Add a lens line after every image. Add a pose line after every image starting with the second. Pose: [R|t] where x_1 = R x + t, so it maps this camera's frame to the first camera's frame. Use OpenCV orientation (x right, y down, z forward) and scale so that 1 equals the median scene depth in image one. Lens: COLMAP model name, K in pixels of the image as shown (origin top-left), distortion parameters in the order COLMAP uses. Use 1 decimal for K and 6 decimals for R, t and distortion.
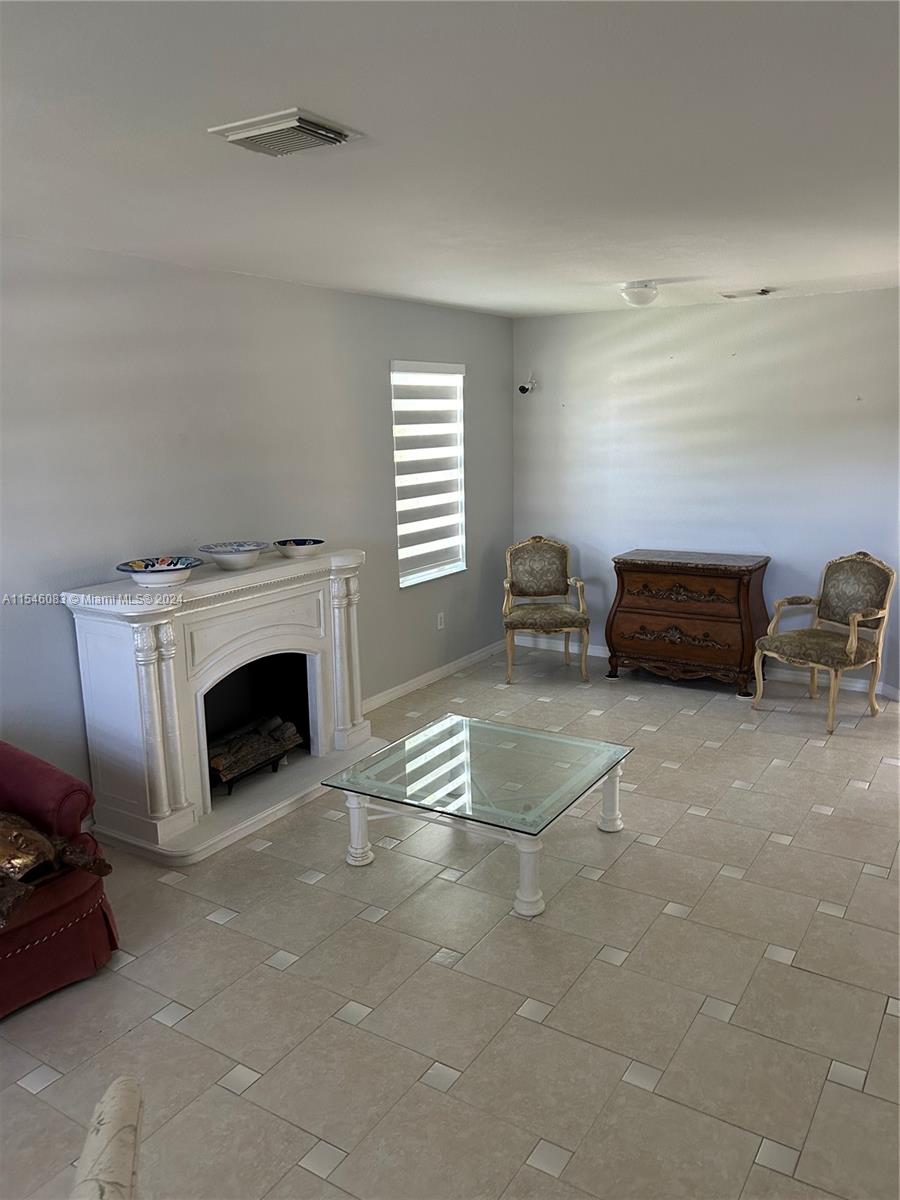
lens RADIAL K [[905.3, 0, 454.8], [0, 905.3, 602.0], [0, 0, 1]] dist [0.057626, -0.051507]
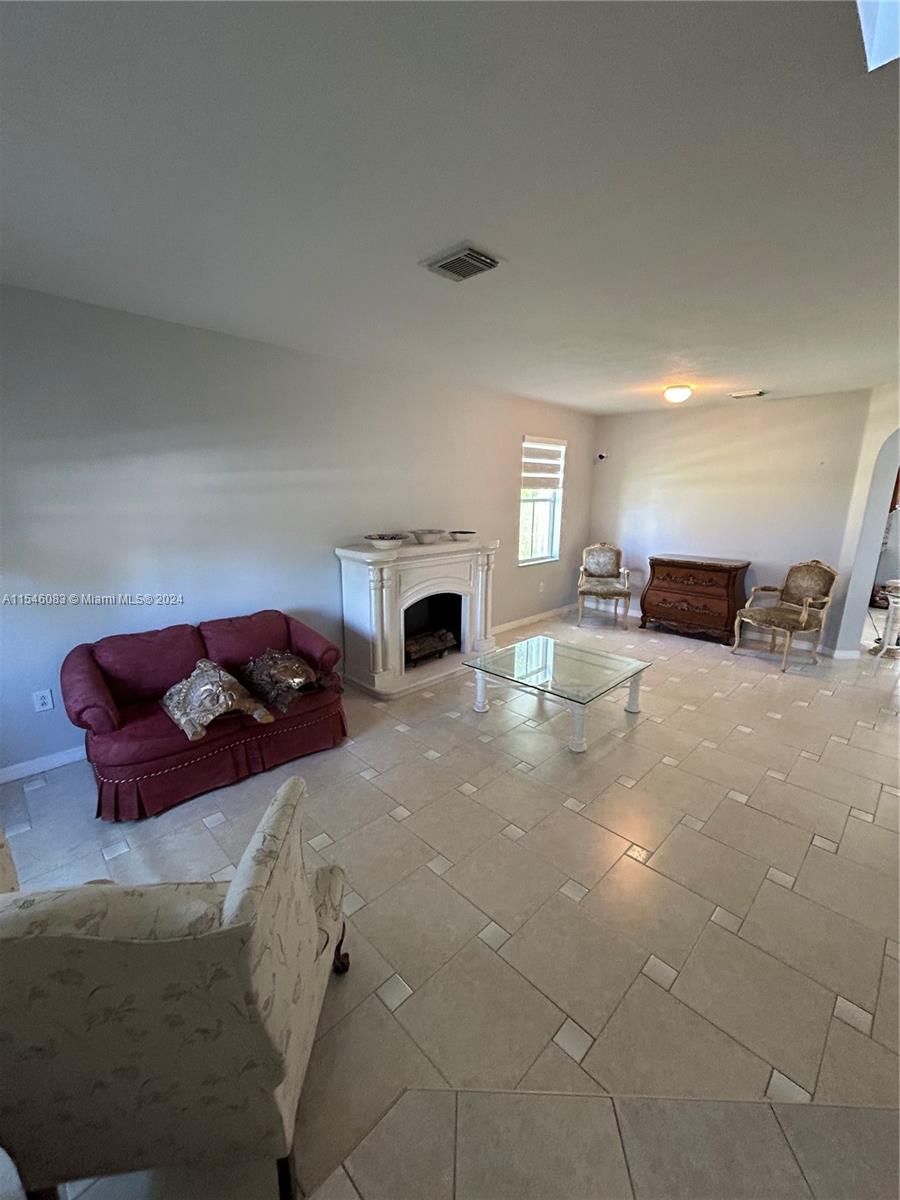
lens RADIAL K [[487.8, 0, 452.9], [0, 487.8, 598.2], [0, 0, 1]] dist [0.002708, 0.001869]
pose [[0.975716, 0.077271, -0.204959, 0.016360], [-0.073548, 0.996960, 0.025735, 0.041948], [0.206325, -0.010036, 0.978432, 0.057023]]
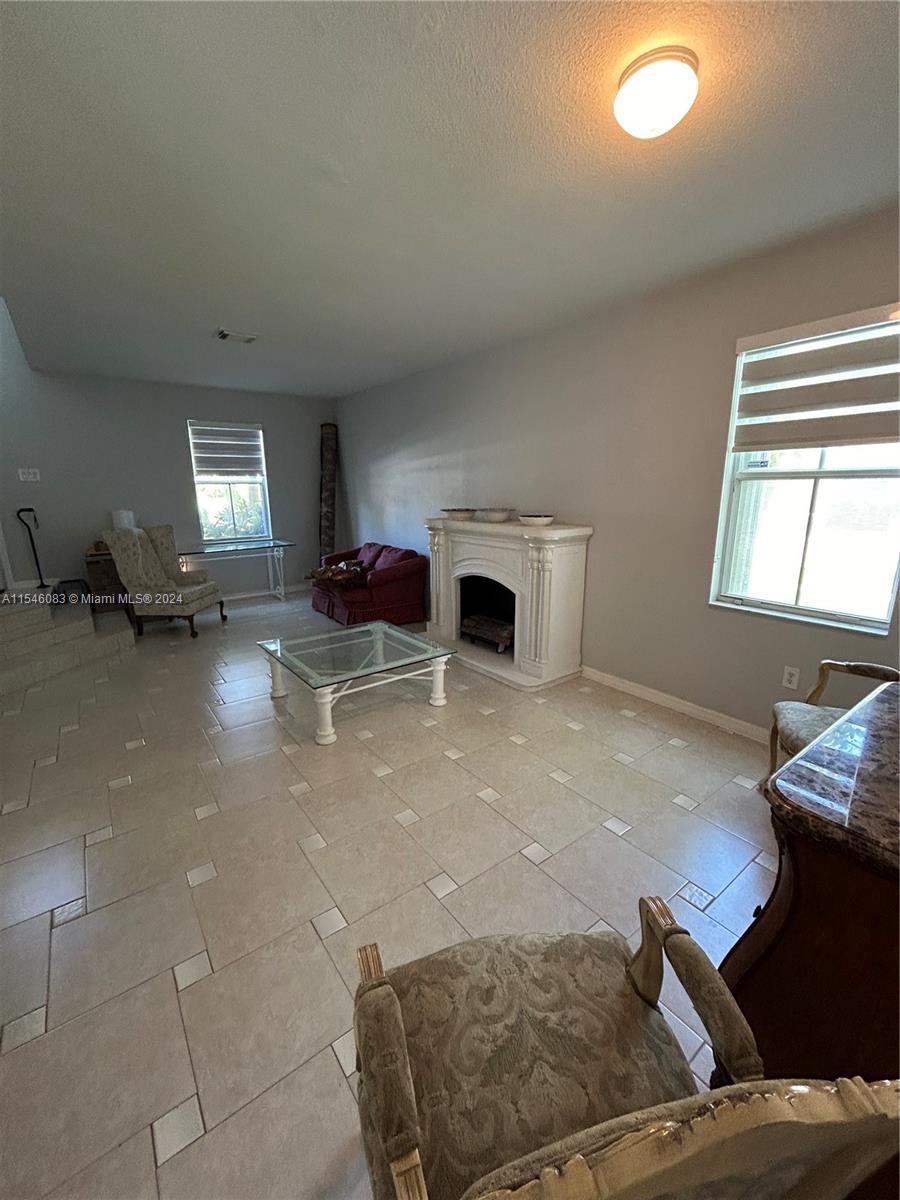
lens RADIAL K [[487.8, 0, 450.6], [0, 487.8, 598.3], [0, 0, 1]] dist [0.002708, 0.001869]
pose [[-0.349390, 0.236097, -0.906744, 0.624994], [-0.178758, 0.933162, 0.311856, -0.168445], [0.919768, 0.271047, -0.283833, 1.187958]]
